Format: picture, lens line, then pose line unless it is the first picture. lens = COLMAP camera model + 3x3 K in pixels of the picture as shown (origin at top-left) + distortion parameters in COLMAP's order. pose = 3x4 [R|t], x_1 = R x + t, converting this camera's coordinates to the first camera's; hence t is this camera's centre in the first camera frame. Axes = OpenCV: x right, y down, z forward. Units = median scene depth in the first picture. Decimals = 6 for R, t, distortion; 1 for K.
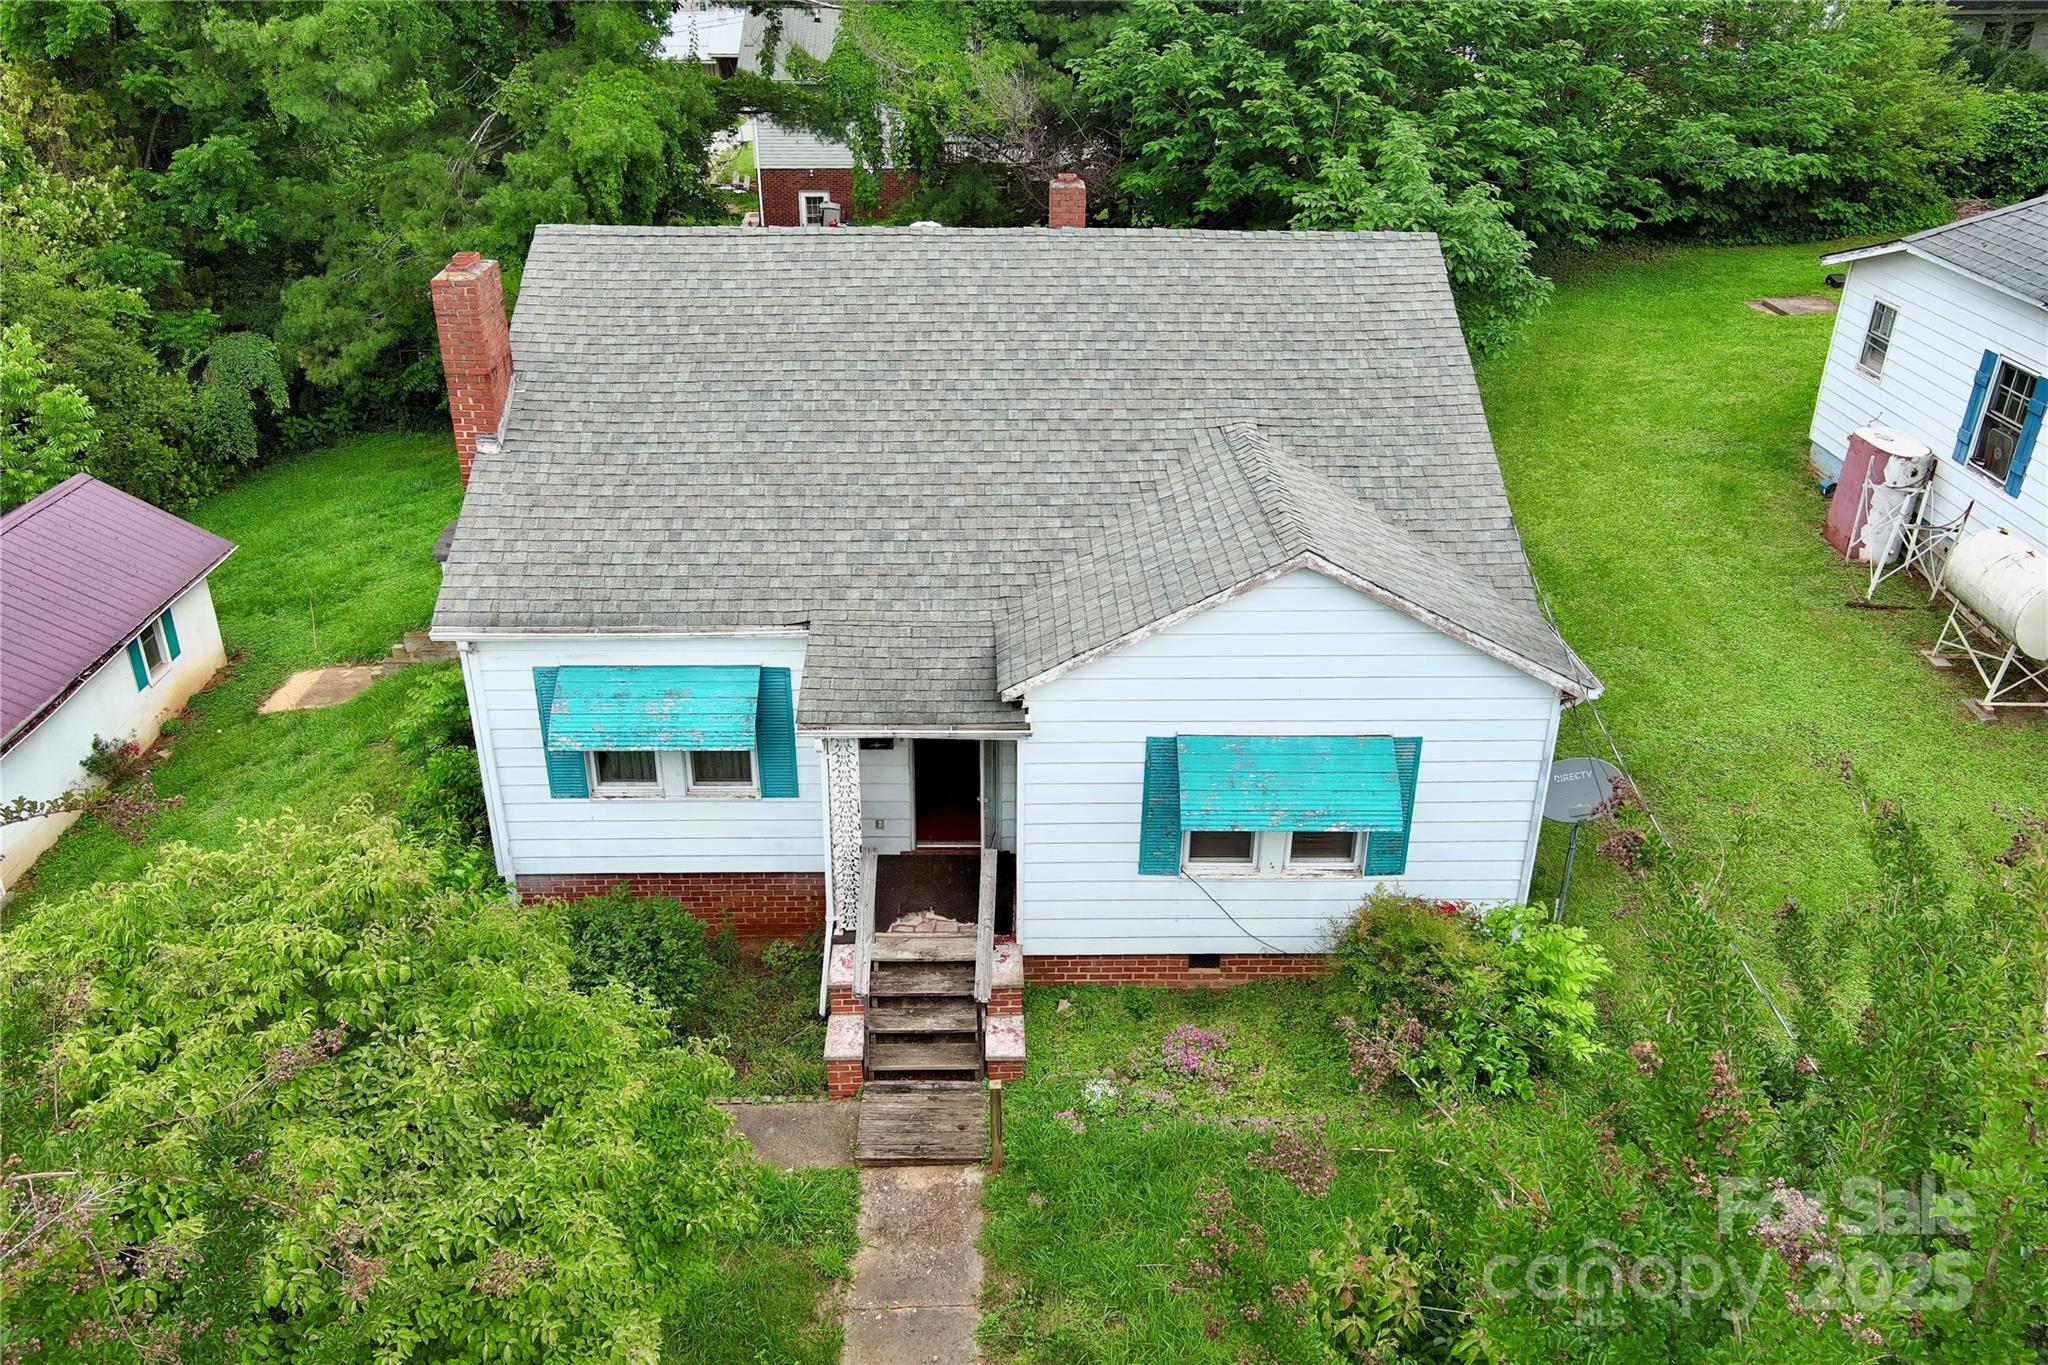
lens RADIAL K [[1571.2, 0, 1022.1], [0, 1571.2, 683.0], [0, 0, 1]] dist [0.001089, 0.006950]
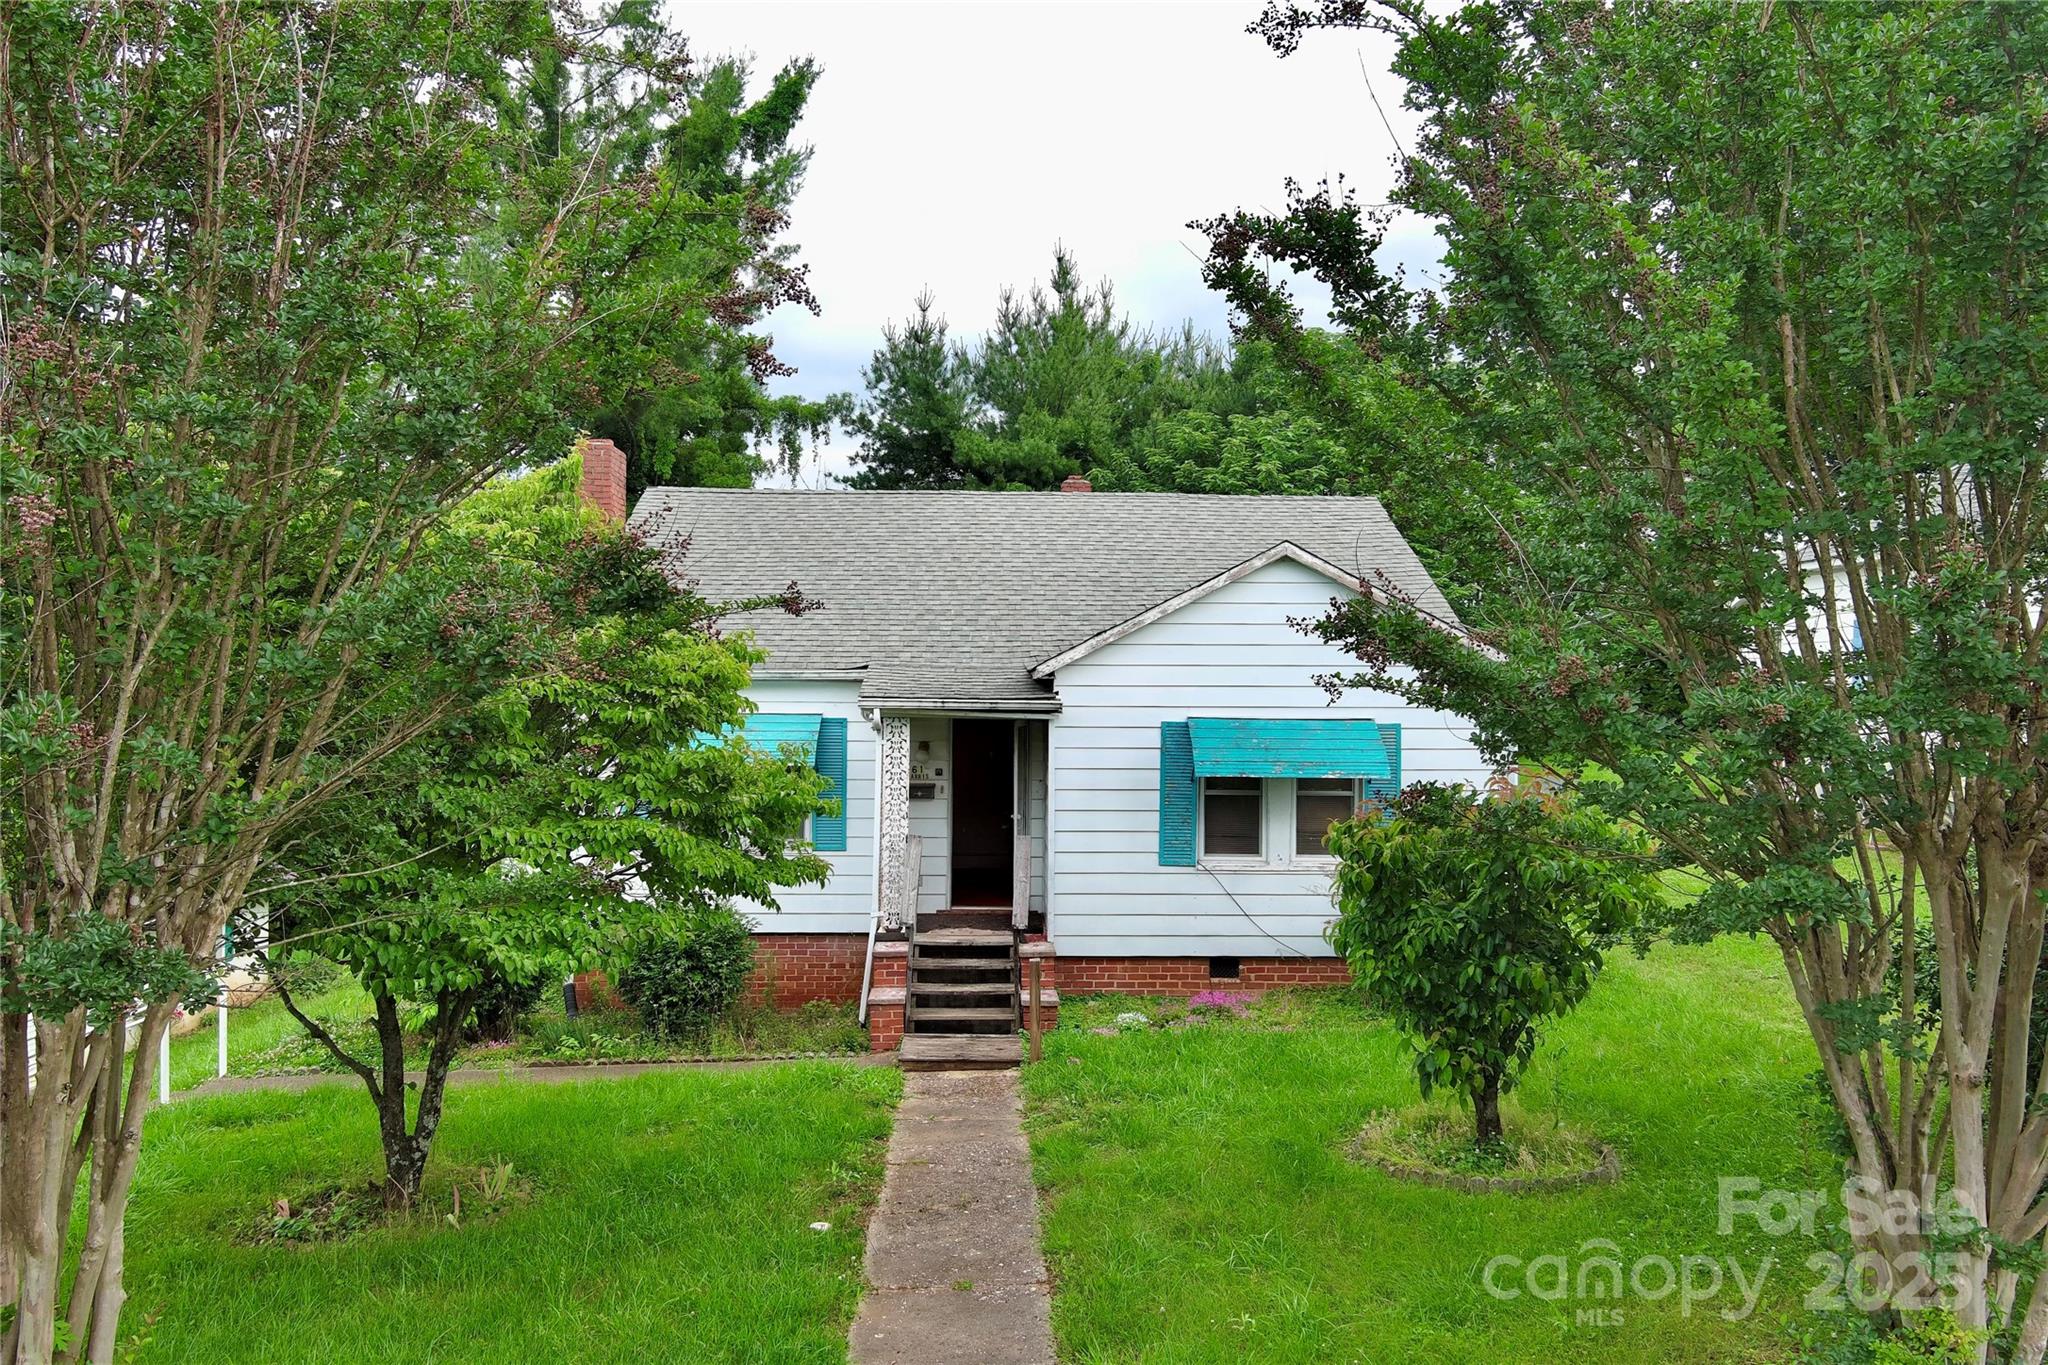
lens RADIAL K [[1571.2, 0, 1011.4], [0, 1571.2, 702.8], [0, 0, 1]] dist [0.001089, 0.006950]
pose [[1.000000, -0.000394, 0.000734, -0.025644], [0.000682, 0.893222, -0.449616, 0.444191], [-0.000479, 0.449617, 0.893222, -0.027592]]
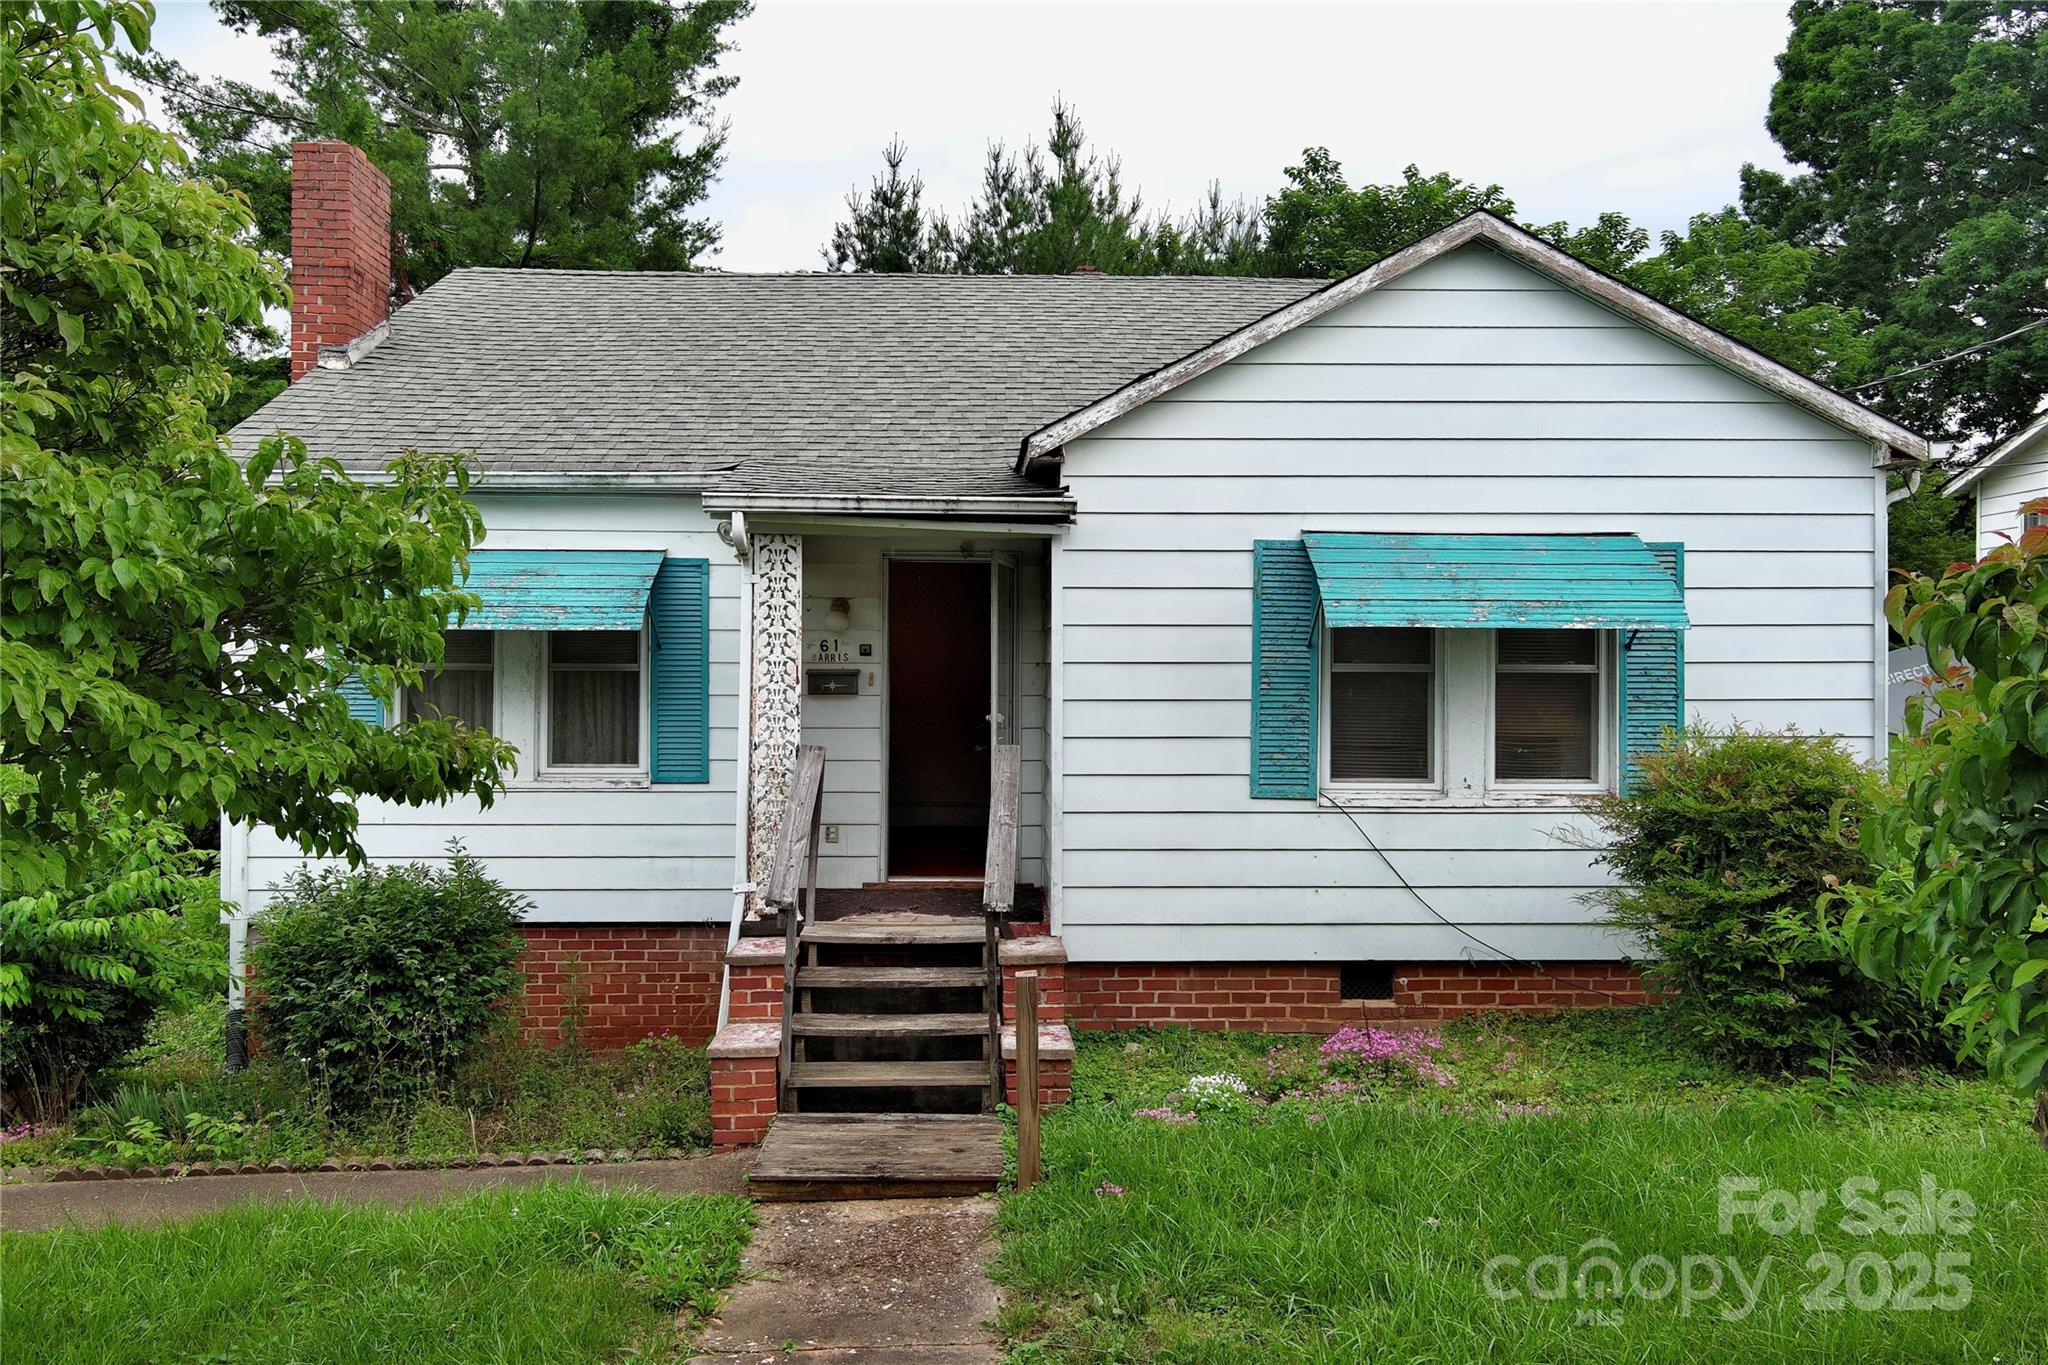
lens RADIAL K [[1571.2, 0, 1020.7], [0, 1571.2, 682.3], [0, 0, 1]] dist [0.001089, 0.006950]
pose [[0.999959, -0.002256, 0.008762, -0.017760], [0.006044, 0.887196, -0.461354, 0.313804], [-0.006733, 0.461388, 0.887173, 0.378219]]
